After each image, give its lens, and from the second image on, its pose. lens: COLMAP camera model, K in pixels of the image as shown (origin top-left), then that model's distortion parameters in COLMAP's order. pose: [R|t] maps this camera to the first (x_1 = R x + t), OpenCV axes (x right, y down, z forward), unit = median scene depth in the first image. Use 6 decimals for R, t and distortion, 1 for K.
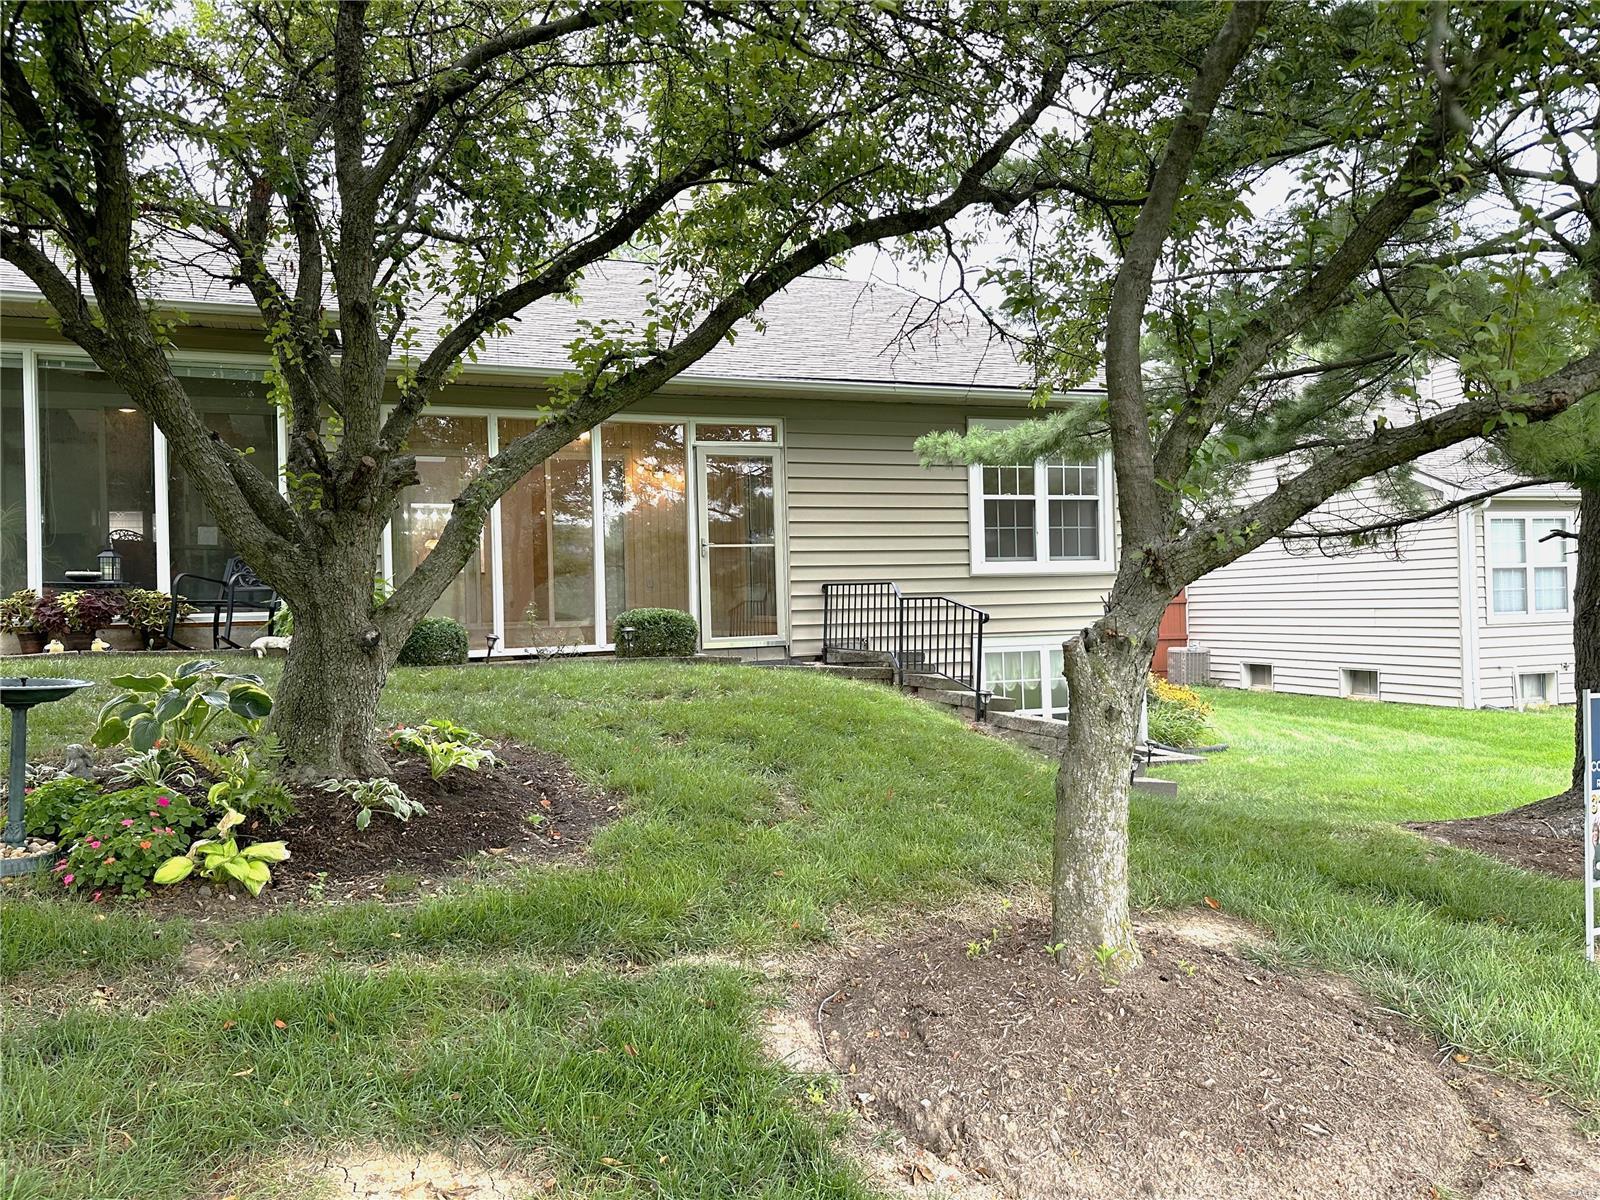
lens RADIAL K [[1102.5, 0, 801.6], [0, 1102.5, 607.7], [0, 0, 1]] dist [0.081342, -0.122379]
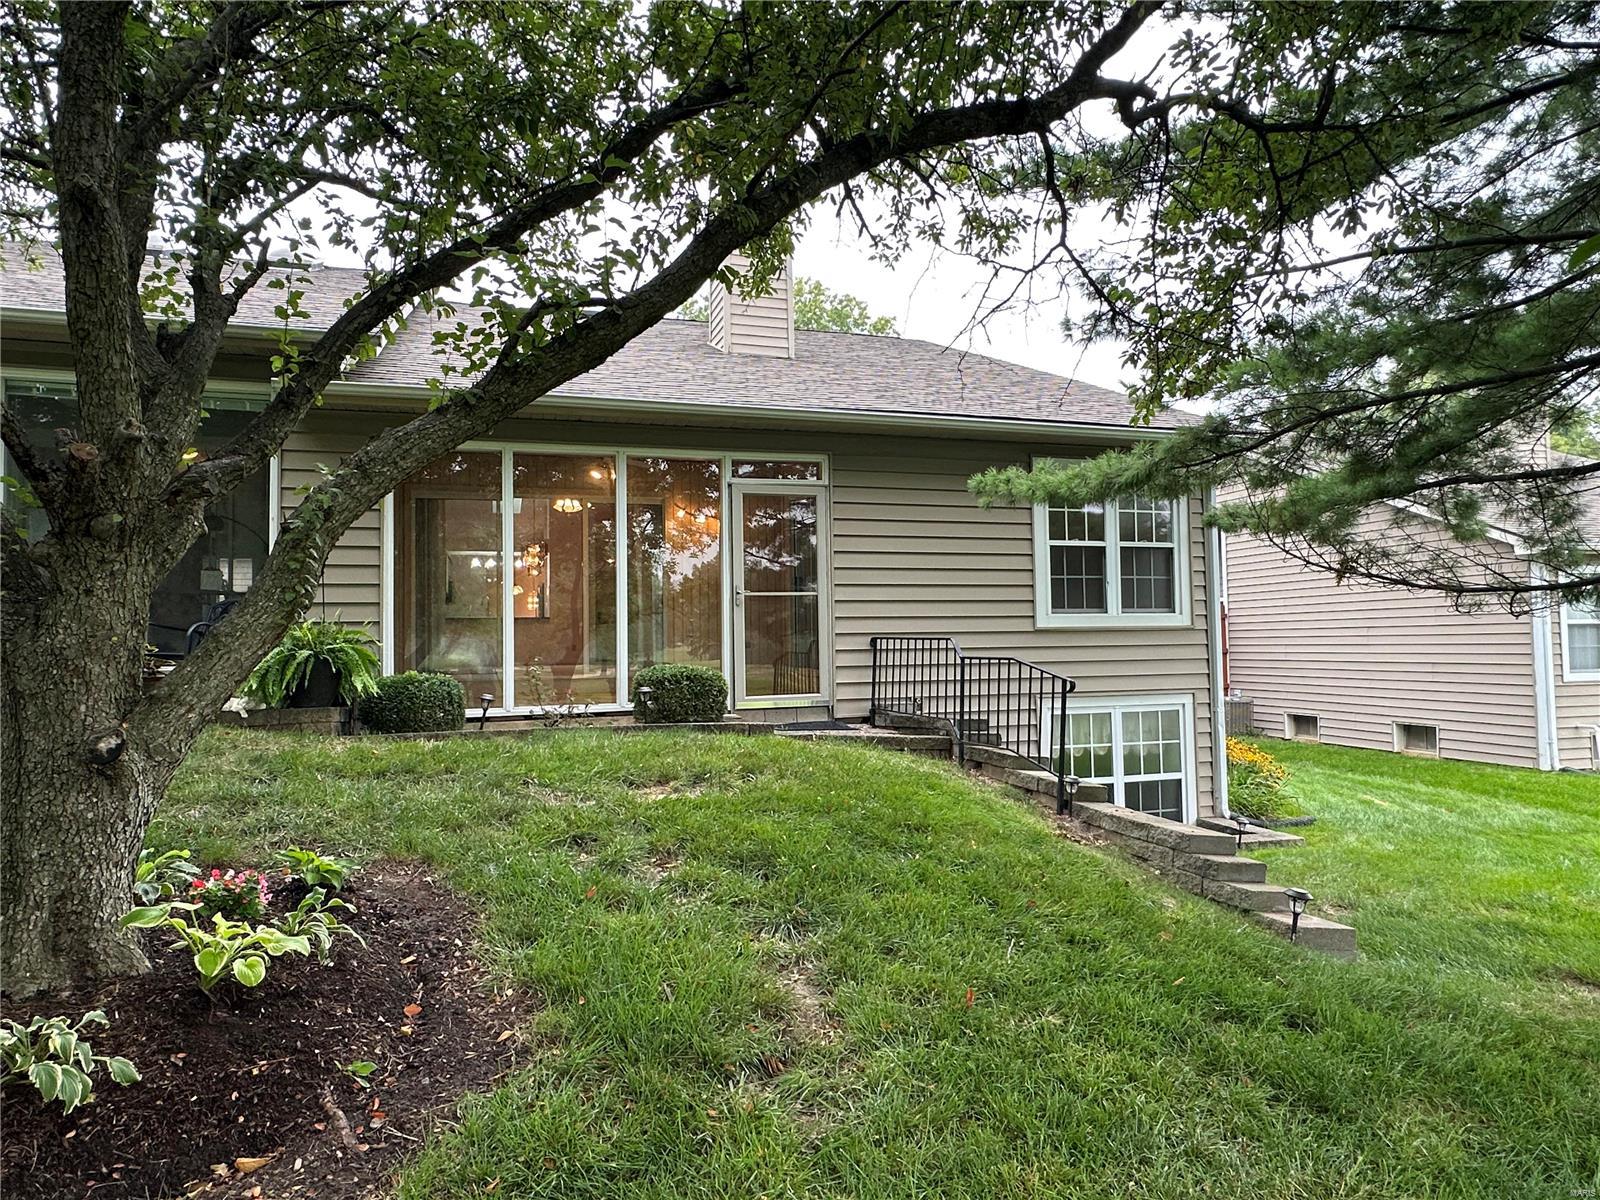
lens RADIAL K [[971.9, 0, 802.3], [0, 971.9, 598.0], [0, 0, 1]] dist [-0.034043, 0.000552]
pose [[0.998466, 0.009161, -0.054598, 0.006267], [-0.011874, 0.998700, -0.049579, -0.013633], [0.054073, 0.050152, 0.997277, 0.209019]]
